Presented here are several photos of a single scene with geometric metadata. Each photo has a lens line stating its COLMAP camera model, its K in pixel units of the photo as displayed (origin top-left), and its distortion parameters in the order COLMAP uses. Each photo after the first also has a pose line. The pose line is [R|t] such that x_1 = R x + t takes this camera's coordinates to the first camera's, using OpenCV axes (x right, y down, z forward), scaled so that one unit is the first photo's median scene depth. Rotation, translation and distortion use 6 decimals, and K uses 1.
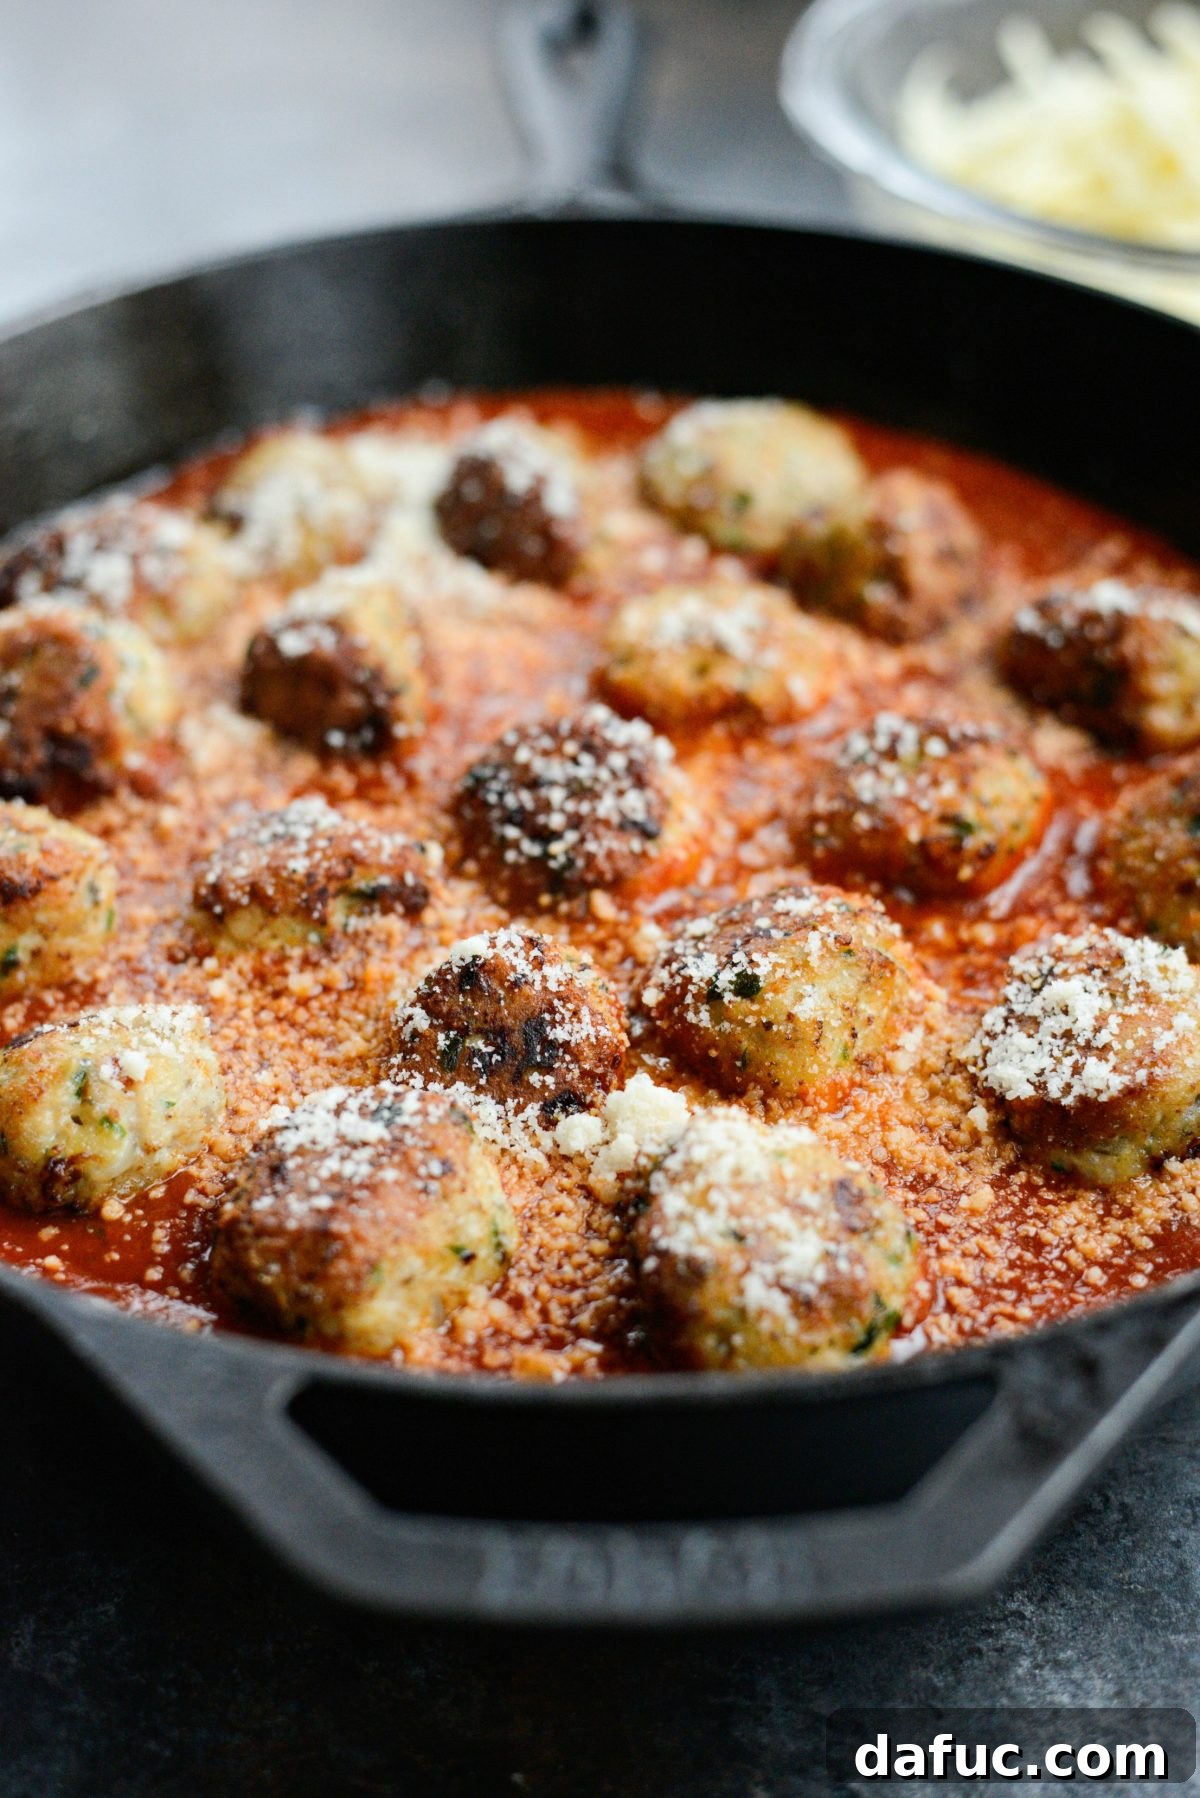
lens RADIAL K [[2492.9, 0, 600.0], [0, 2492.9, 899.0], [0, 0, 1]] dist [-0.064094, -0.059178]
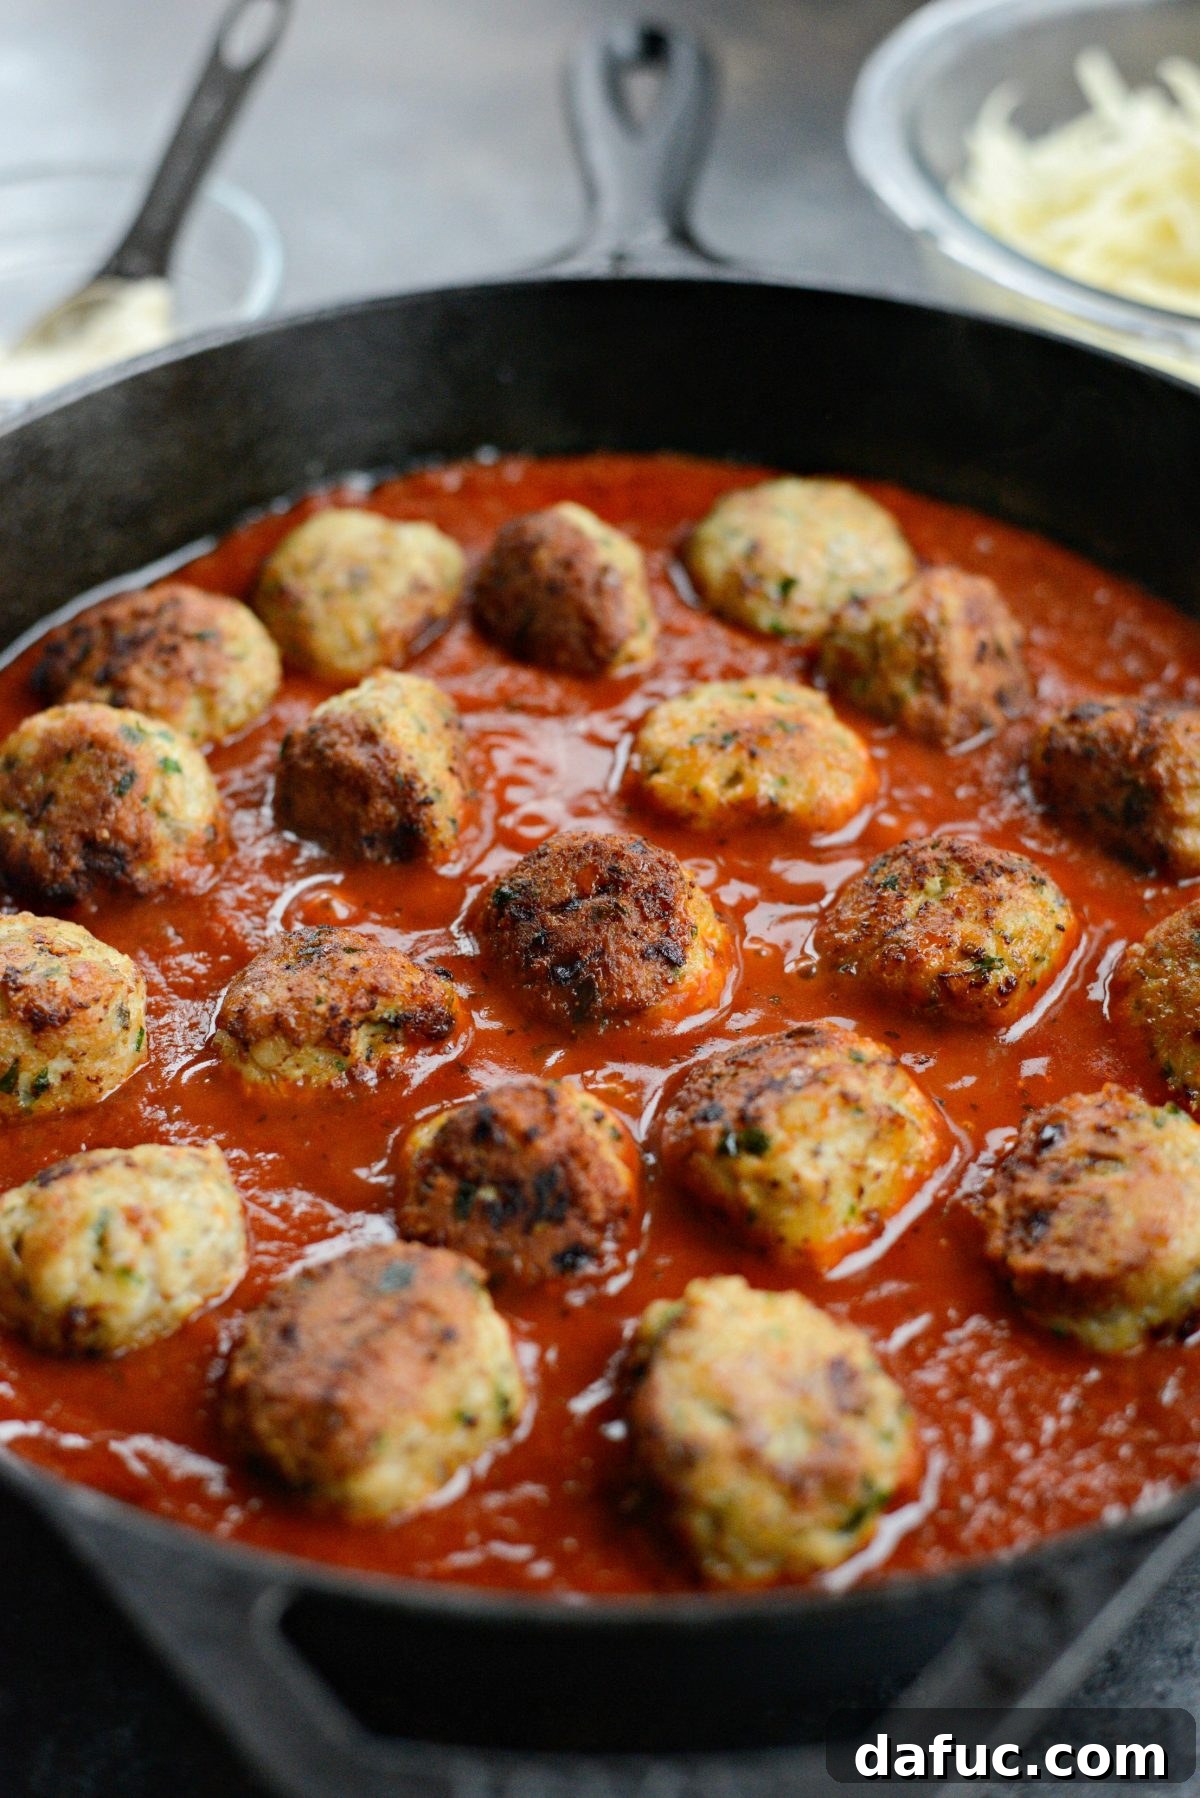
lens RADIAL K [[2492.9, 0, 600.0], [0, 2492.9, 899.0], [0, 0, 1]] dist [-0.064094, -0.059178]
pose [[0.998982, 0.022715, -0.038983, 0.032646], [-0.020185, 0.997738, 0.064115, -0.127516], [0.040352, -0.063263, 0.997181, -0.007652]]
